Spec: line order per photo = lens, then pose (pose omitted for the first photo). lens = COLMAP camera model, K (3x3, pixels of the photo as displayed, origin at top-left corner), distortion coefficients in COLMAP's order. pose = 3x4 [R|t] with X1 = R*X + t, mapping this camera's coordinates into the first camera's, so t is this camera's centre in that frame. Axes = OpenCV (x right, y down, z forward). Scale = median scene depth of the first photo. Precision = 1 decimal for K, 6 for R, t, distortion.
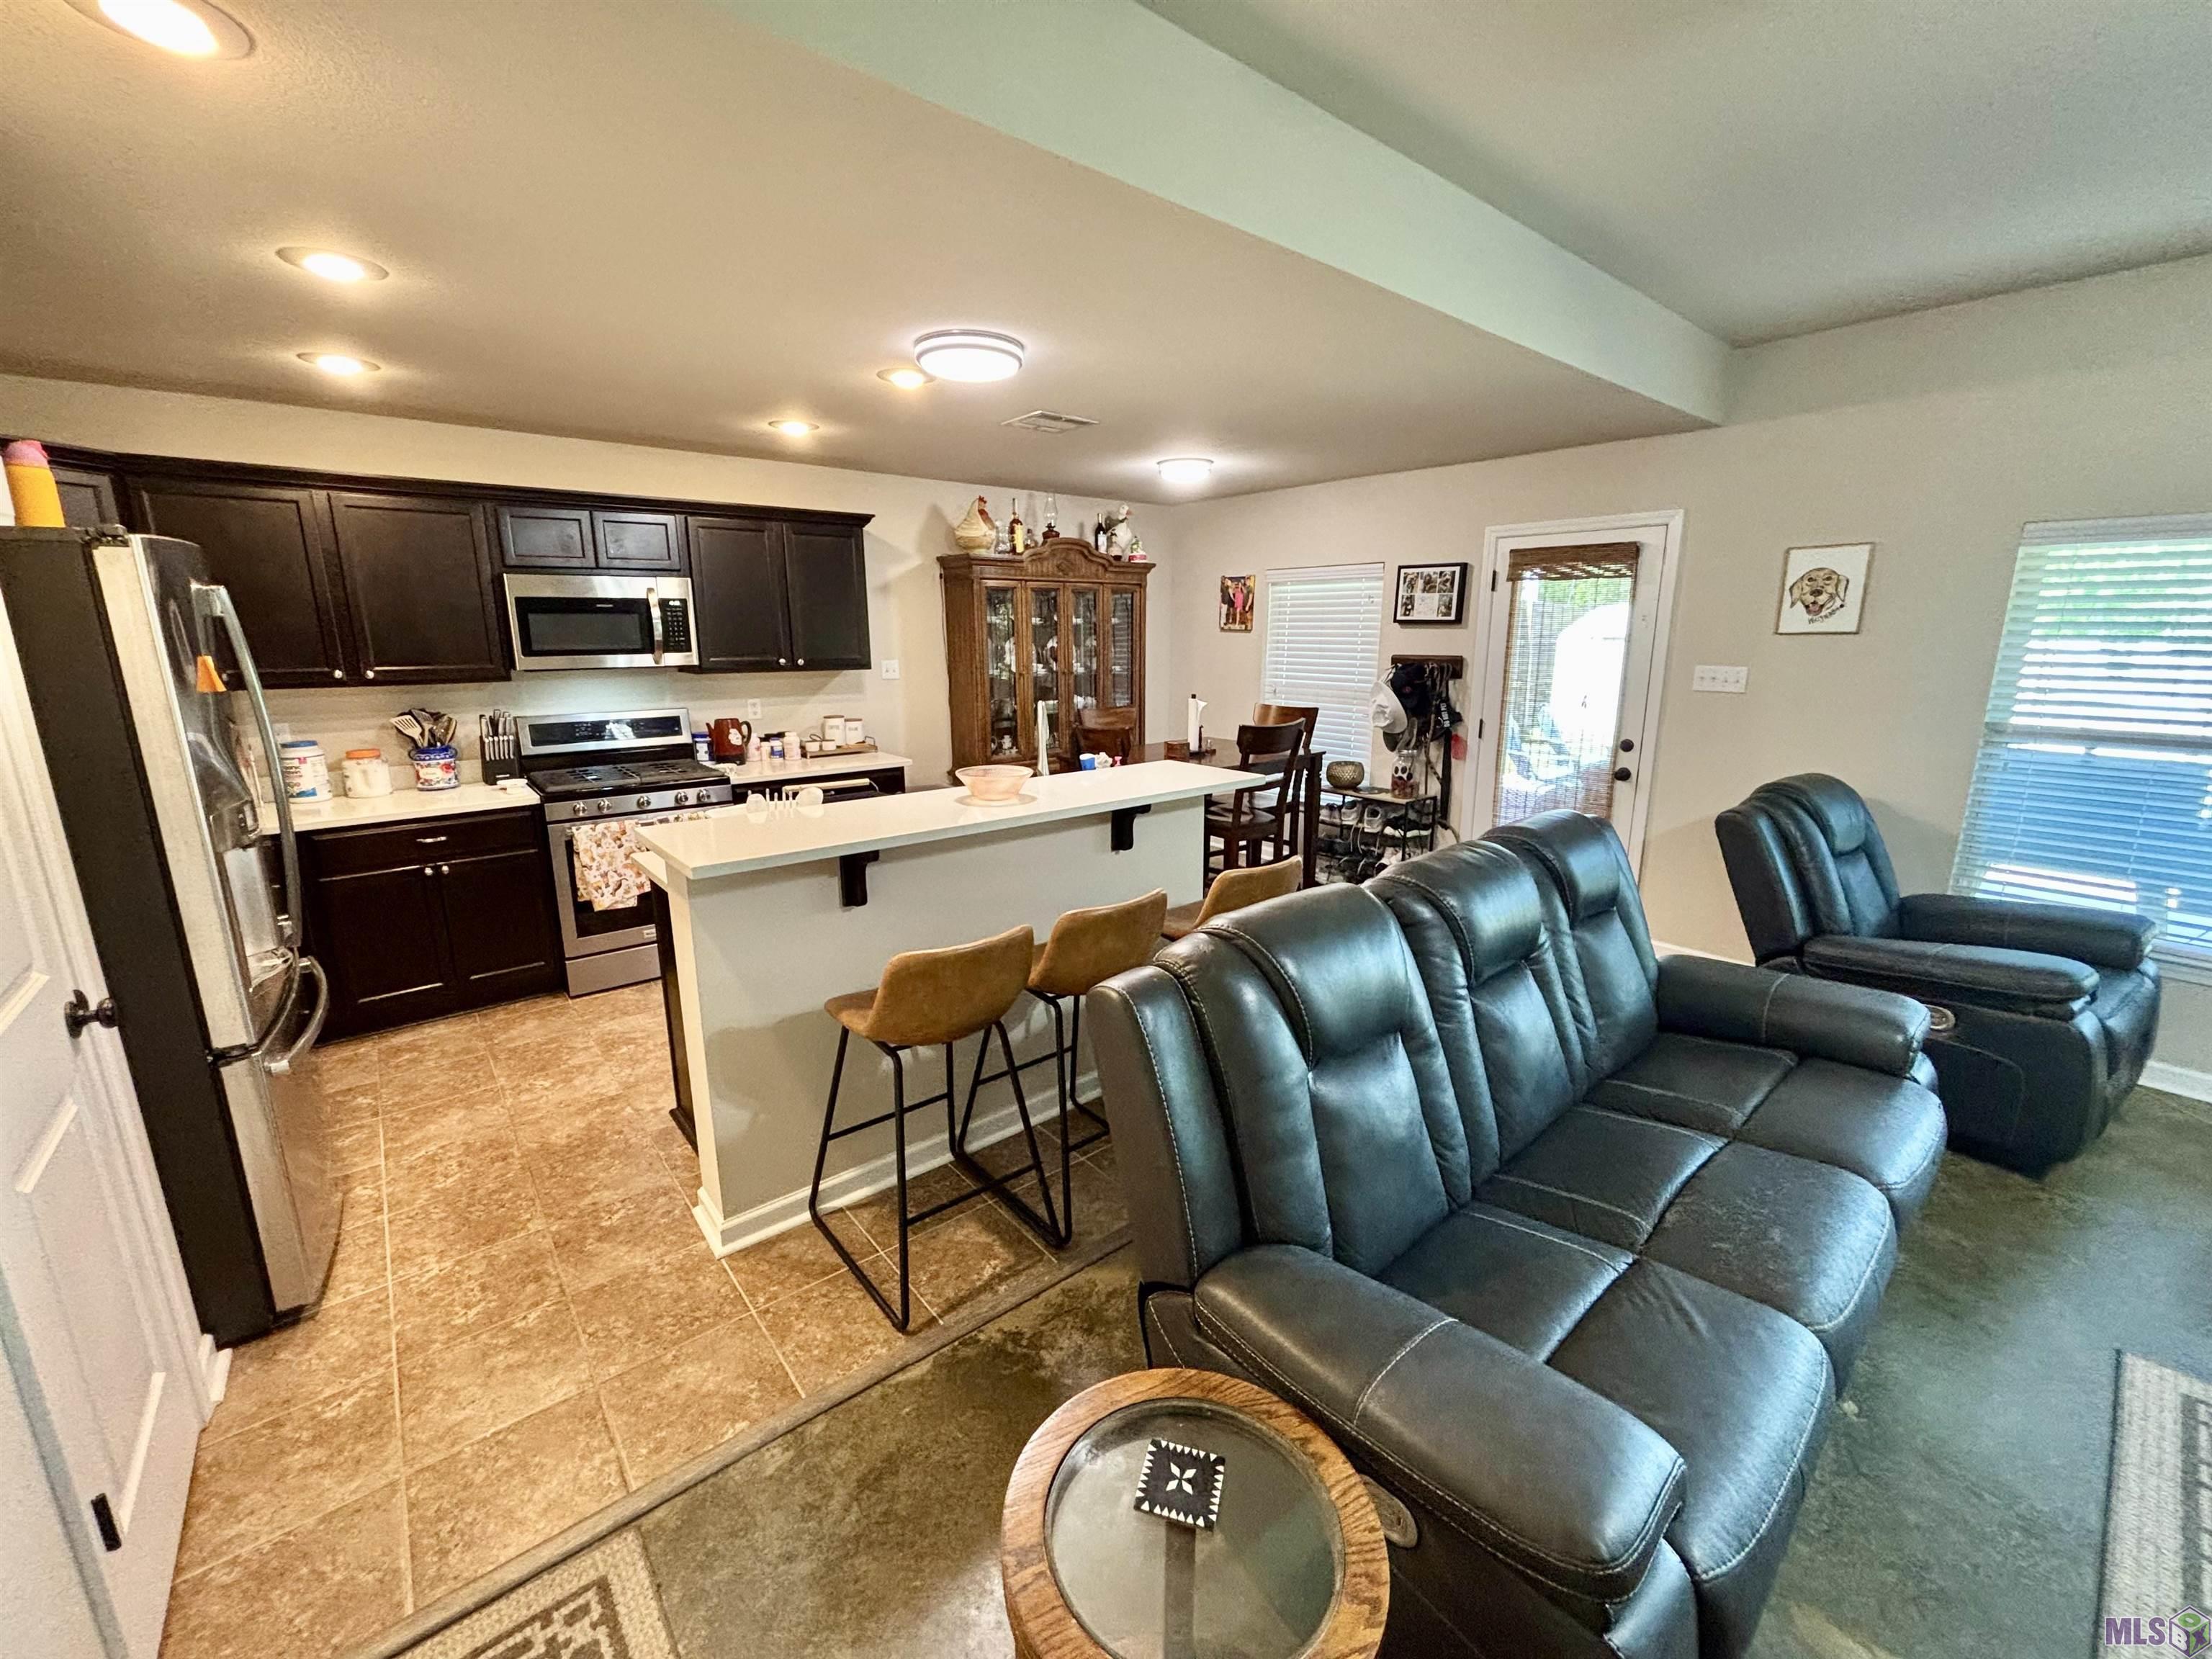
lens RADIAL K [[896.8, 0, 1097.8], [0, 896.8, 823.1], [0, 0, 1]] dist [-0.009442, -0.000537]
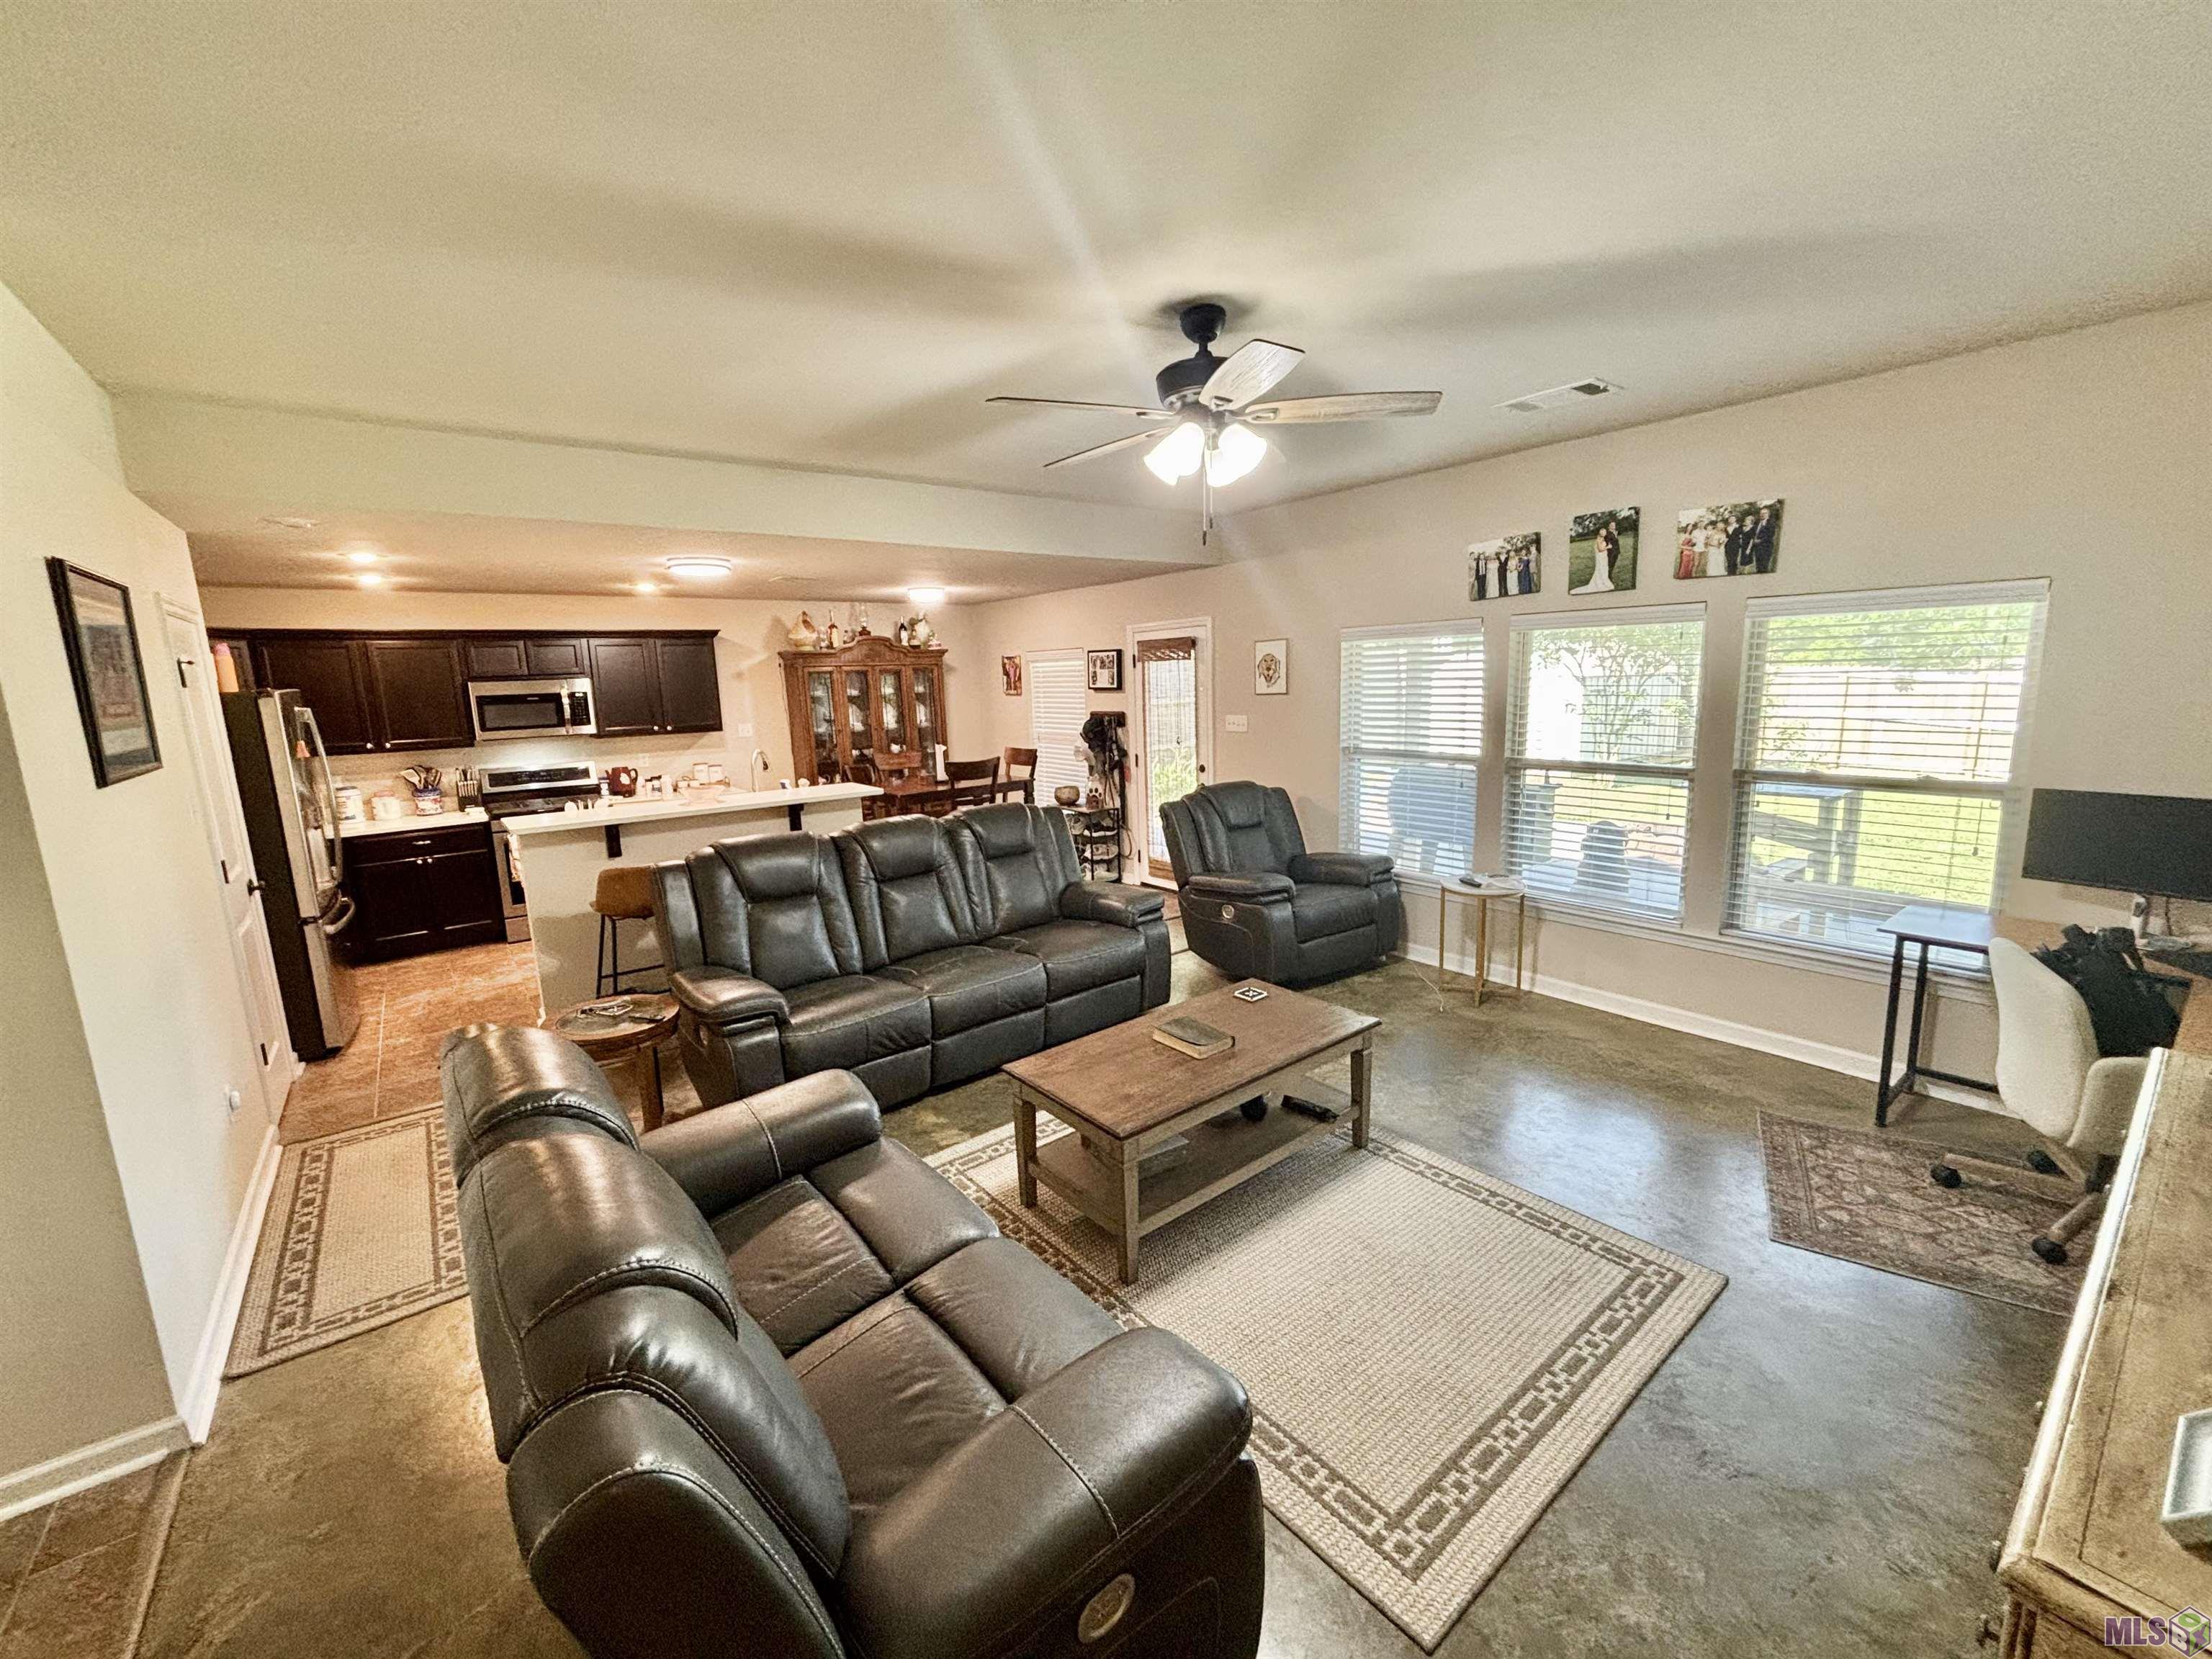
lens RADIAL K [[892.8, 0, 1119.5], [0, 892.8, 826.0], [0, 0, 1]] dist [-0.026390, -0.000126]
pose [[0.999558, -0.025261, -0.015704, 0.519978], [0.024480, 0.998542, -0.048108, 0.087309], [0.016897, 0.047702, 0.998719, -0.550899]]
